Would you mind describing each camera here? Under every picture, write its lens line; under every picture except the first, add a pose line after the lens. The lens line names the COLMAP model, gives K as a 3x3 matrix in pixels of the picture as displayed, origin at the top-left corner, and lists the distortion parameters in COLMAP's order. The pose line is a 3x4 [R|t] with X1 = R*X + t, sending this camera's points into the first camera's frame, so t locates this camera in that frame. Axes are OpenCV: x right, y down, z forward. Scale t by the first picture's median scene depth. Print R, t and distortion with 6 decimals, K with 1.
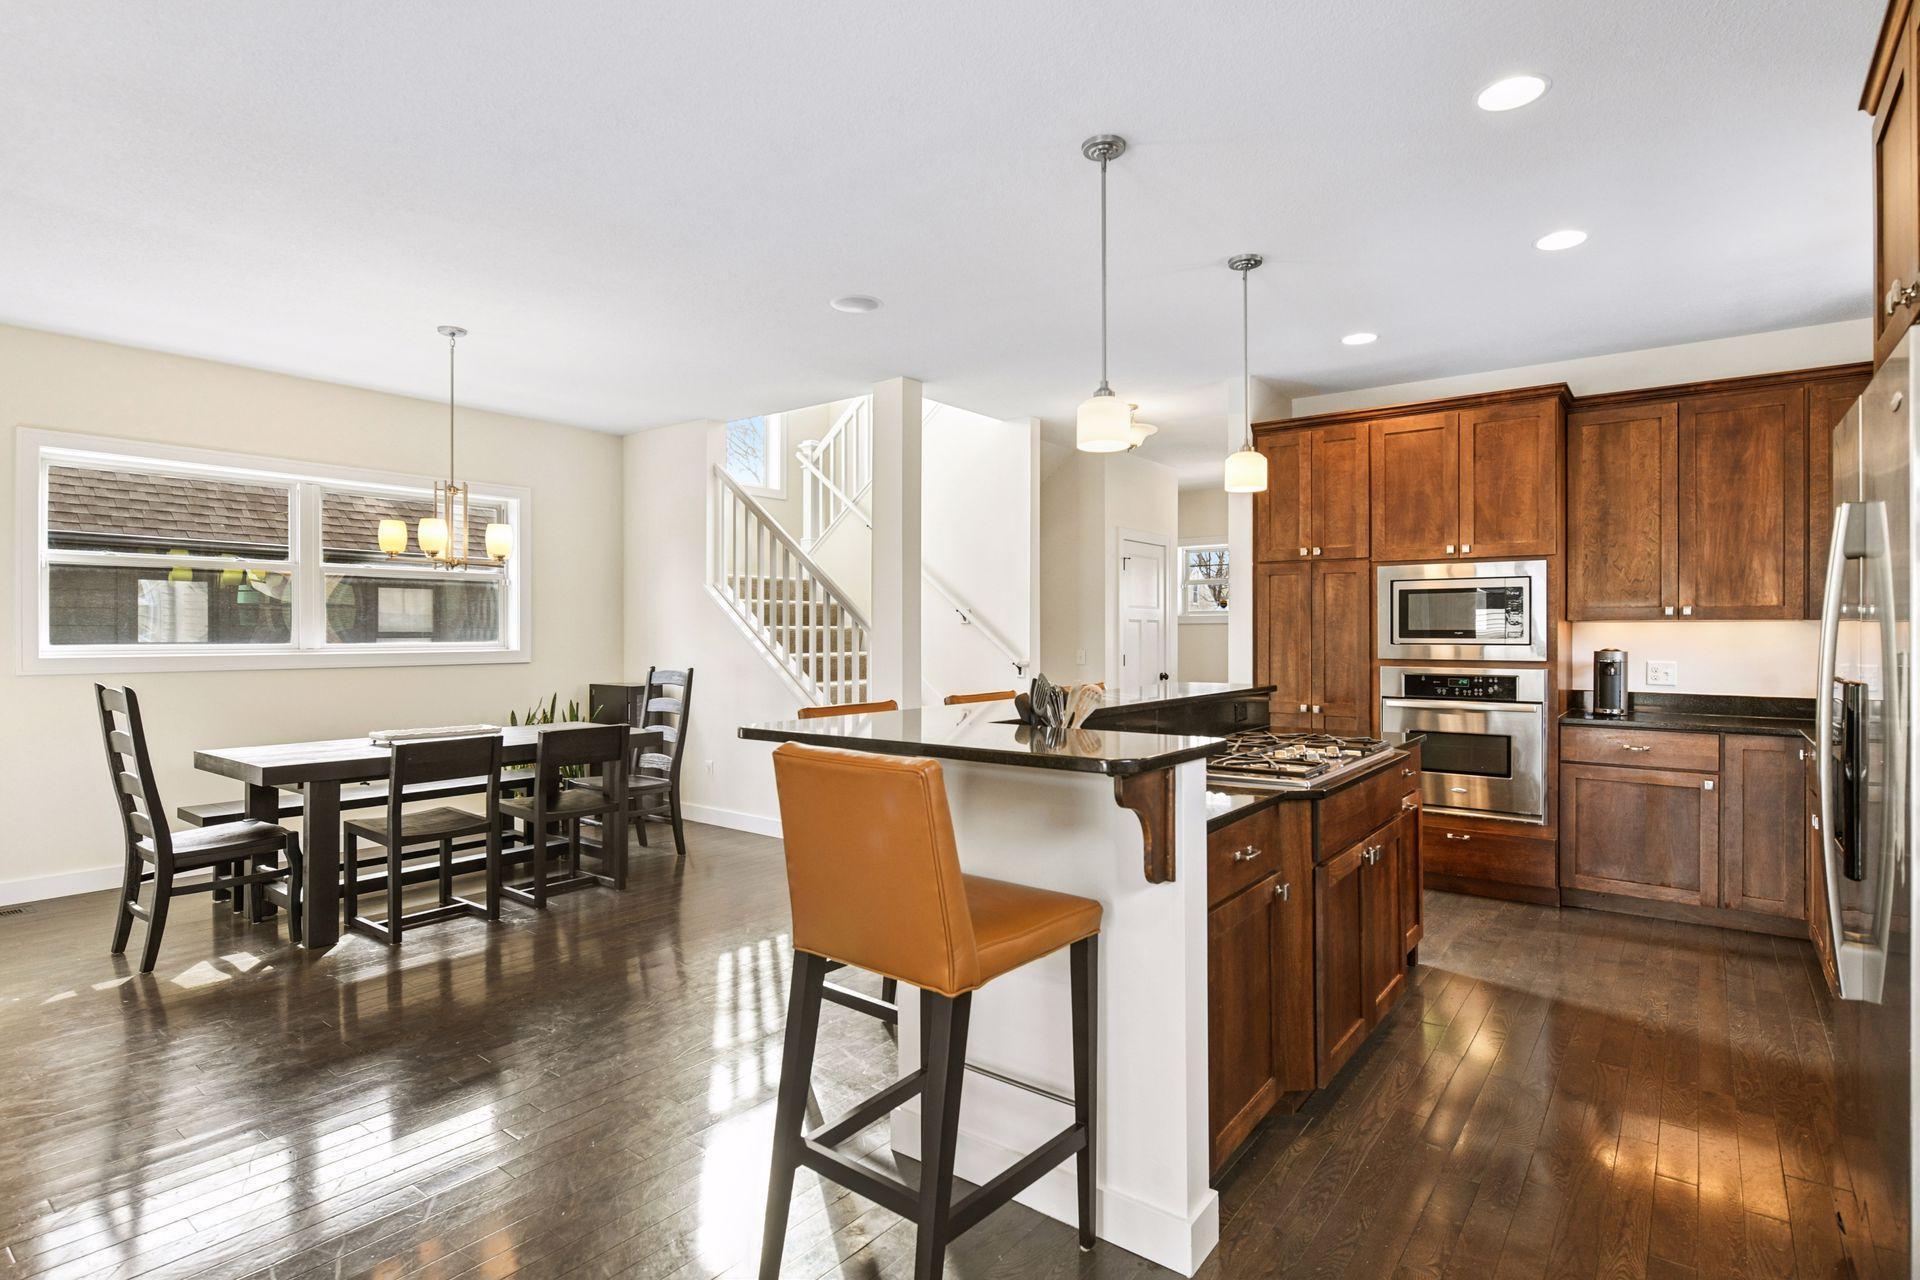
lens RADIAL K [[946.7, 0, 964.2], [0, 946.7, 640.8], [0, 0, 1]] dist [-0.006505, -0.001775]
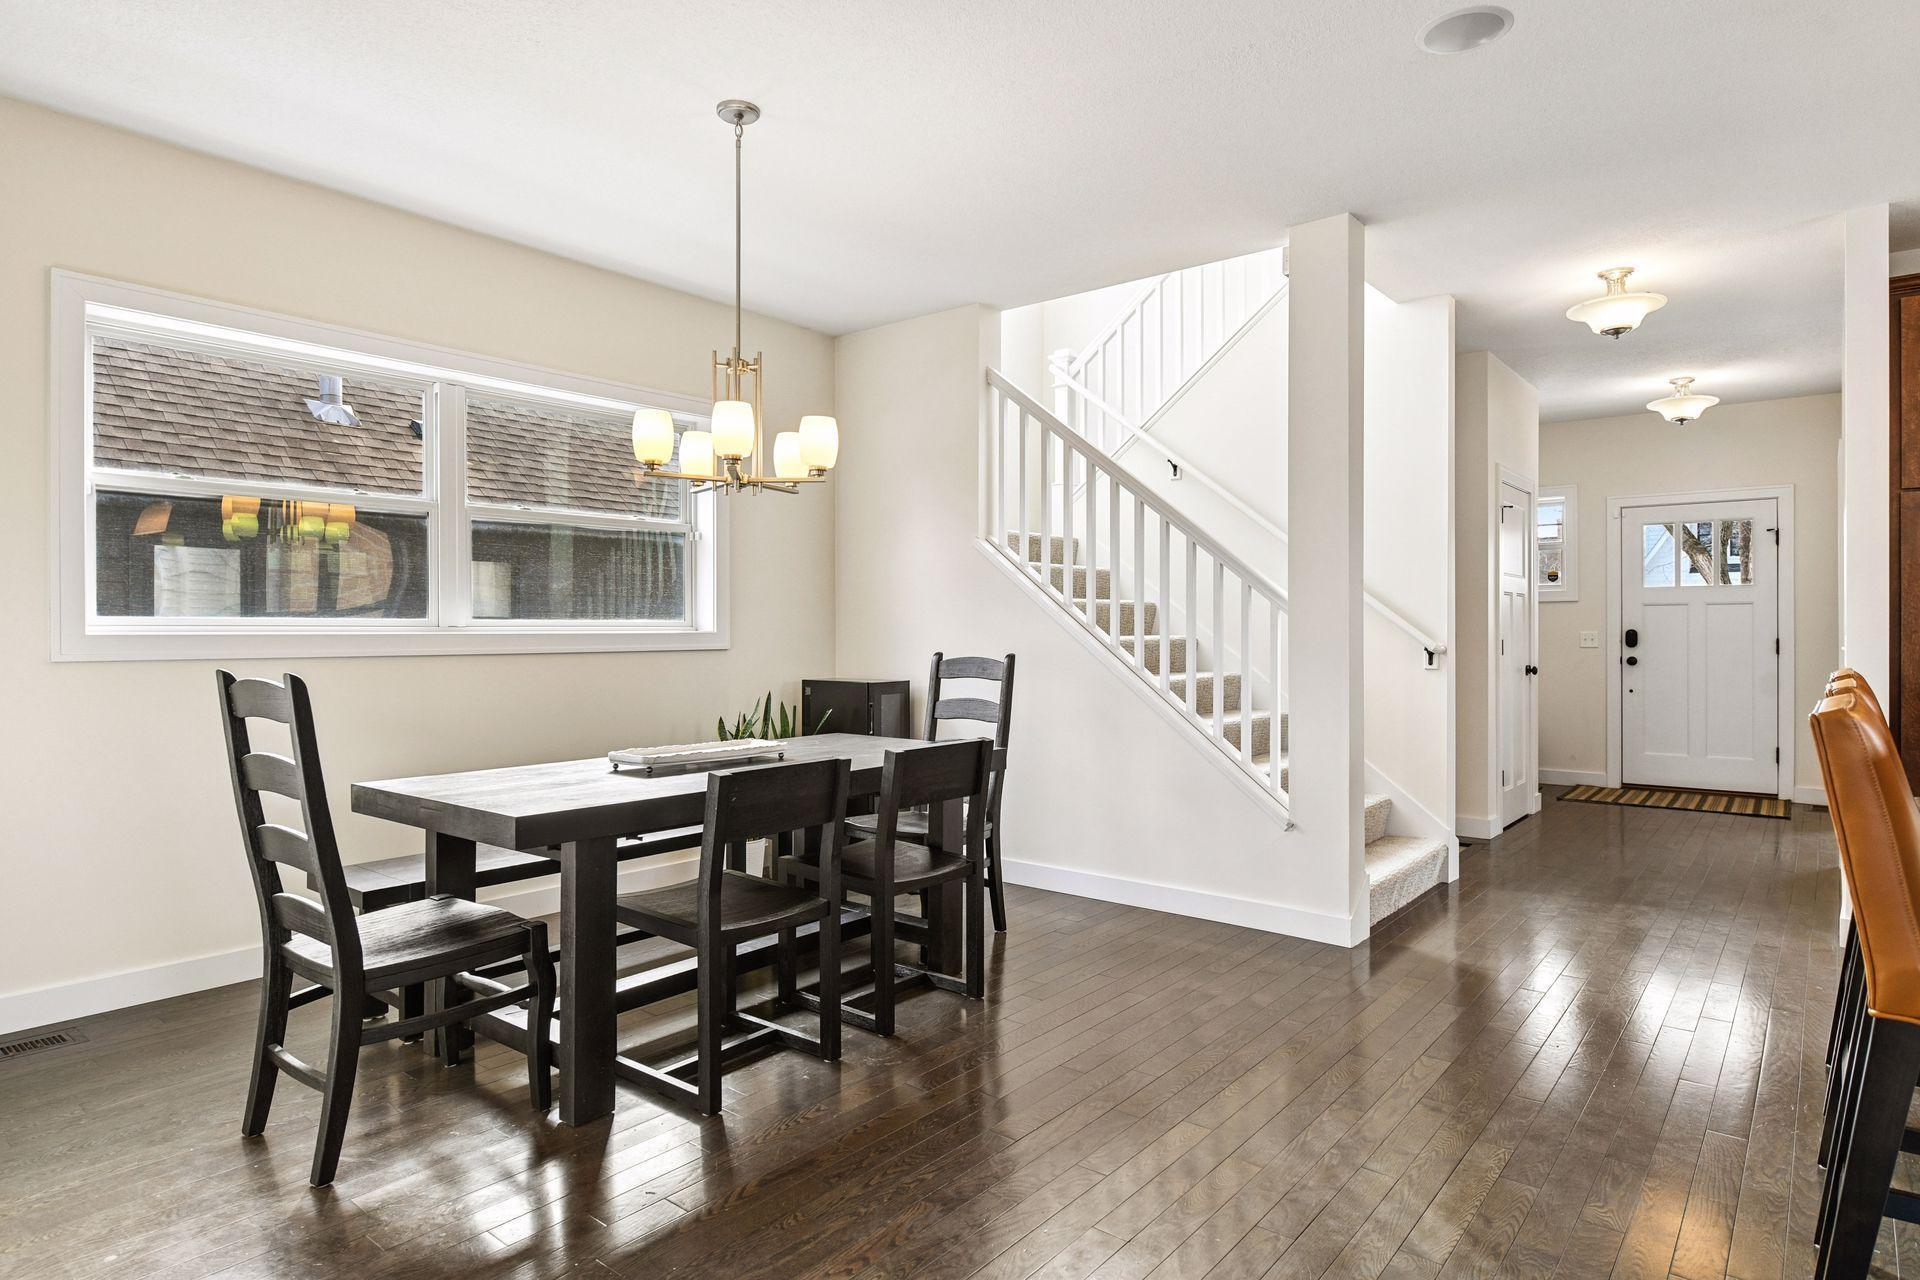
lens RADIAL K [[1068.9, 0, 957.4], [0, 1068.9, 636.1], [0, 0, 1]] dist [0.006623, 0.001345]
pose [[0.999405, -0.002654, -0.034398, -0.350163], [0.002488, 0.999985, -0.004865, 0.022615], [0.034411, 0.004777, 0.999396, 0.277611]]
